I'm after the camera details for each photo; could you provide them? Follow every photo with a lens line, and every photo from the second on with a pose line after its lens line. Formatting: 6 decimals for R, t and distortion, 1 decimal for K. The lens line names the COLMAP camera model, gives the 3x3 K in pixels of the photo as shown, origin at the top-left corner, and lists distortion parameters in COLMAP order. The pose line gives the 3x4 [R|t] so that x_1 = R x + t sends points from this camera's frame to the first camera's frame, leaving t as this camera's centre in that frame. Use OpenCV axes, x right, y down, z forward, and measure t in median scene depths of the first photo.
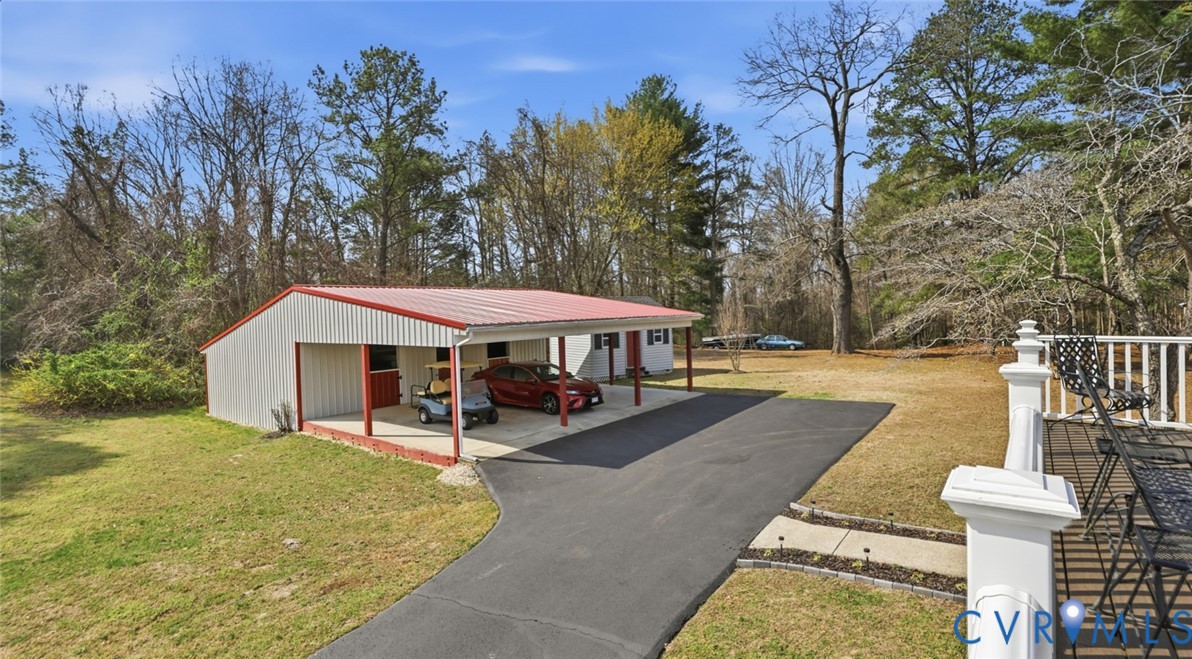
lens RADIAL K [[564.4, 0, 588.2], [0, 564.4, 324.2], [0, 0, 1]] dist [-0.035005, 0.007036]
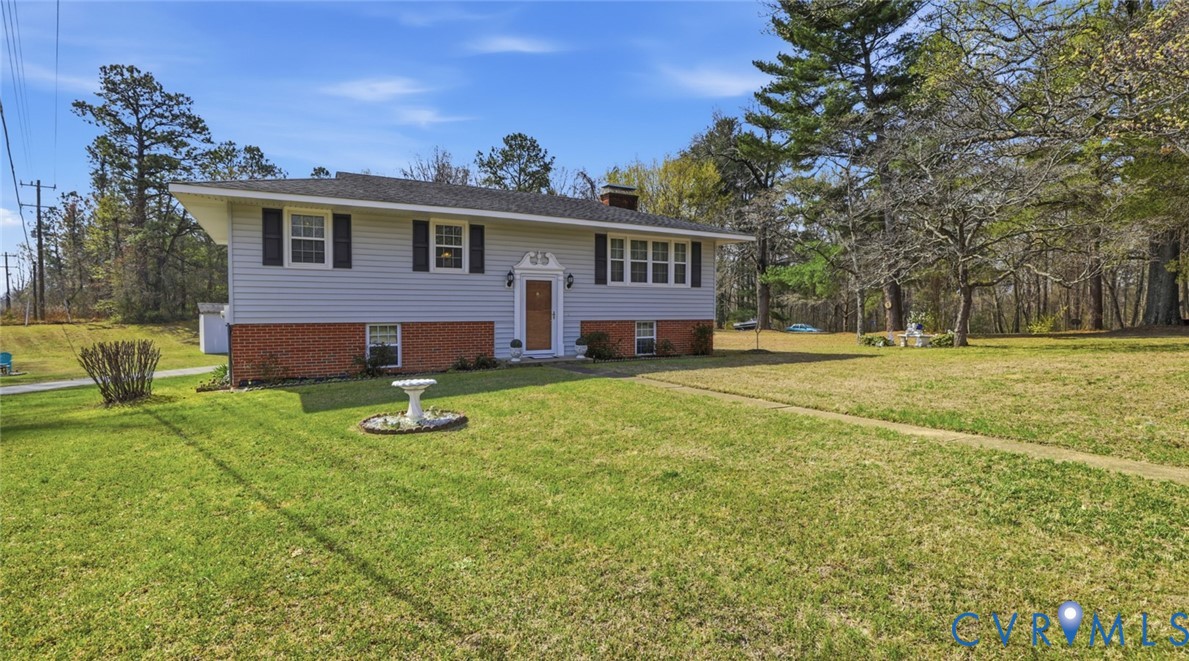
lens RADIAL K [[563.0, 0, 598.2], [0, 563.0, 330.9], [0, 0, 1]] dist [-0.035005, 0.007036]
pose [[0.930125, 0.033974, -0.365668, 0.601708], [-0.027927, 0.999372, 0.021815, 0.039607], [0.366180, -0.010079, 0.930490, -0.552441]]
